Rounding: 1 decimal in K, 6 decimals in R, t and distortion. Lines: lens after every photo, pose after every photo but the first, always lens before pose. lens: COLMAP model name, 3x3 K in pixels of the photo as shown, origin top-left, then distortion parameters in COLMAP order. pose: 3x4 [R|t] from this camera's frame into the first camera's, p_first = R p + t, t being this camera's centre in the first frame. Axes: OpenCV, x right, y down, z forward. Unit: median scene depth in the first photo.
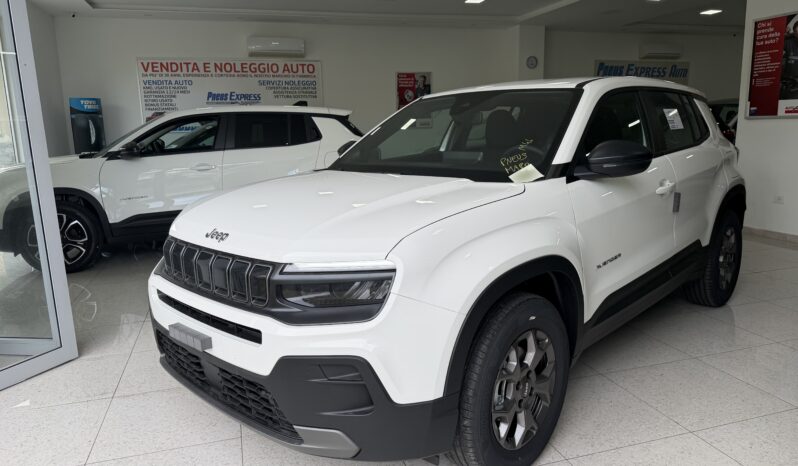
lens RADIAL K [[562.8, 0, 399.0], [0, 562.8, 233.0], [0, 0, 1]] dist [0.055838, -0.074962]
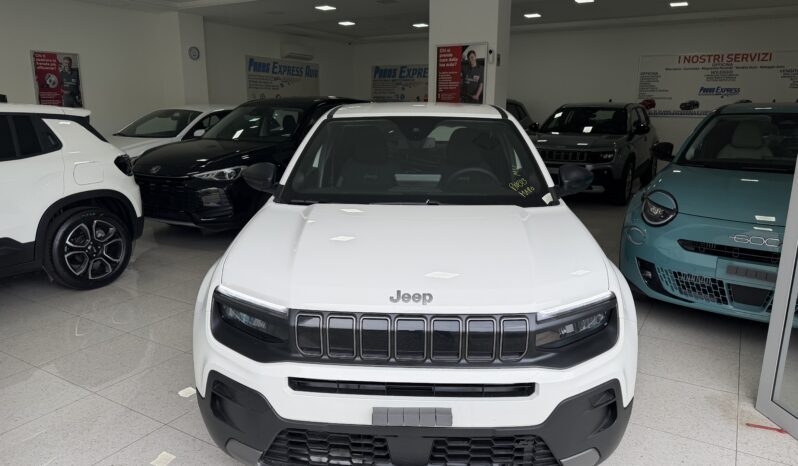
lens RADIAL K [[562.8, 0, 399.0], [0, 562.8, 233.0], [0, 0, 1]] dist [0.055838, -0.074962]
pose [[0.745433, -0.121229, 0.655464, -0.483299], [0.102915, 0.992464, 0.066517, -0.084526], [-0.658588, 0.017873, 0.752292, 0.180458]]
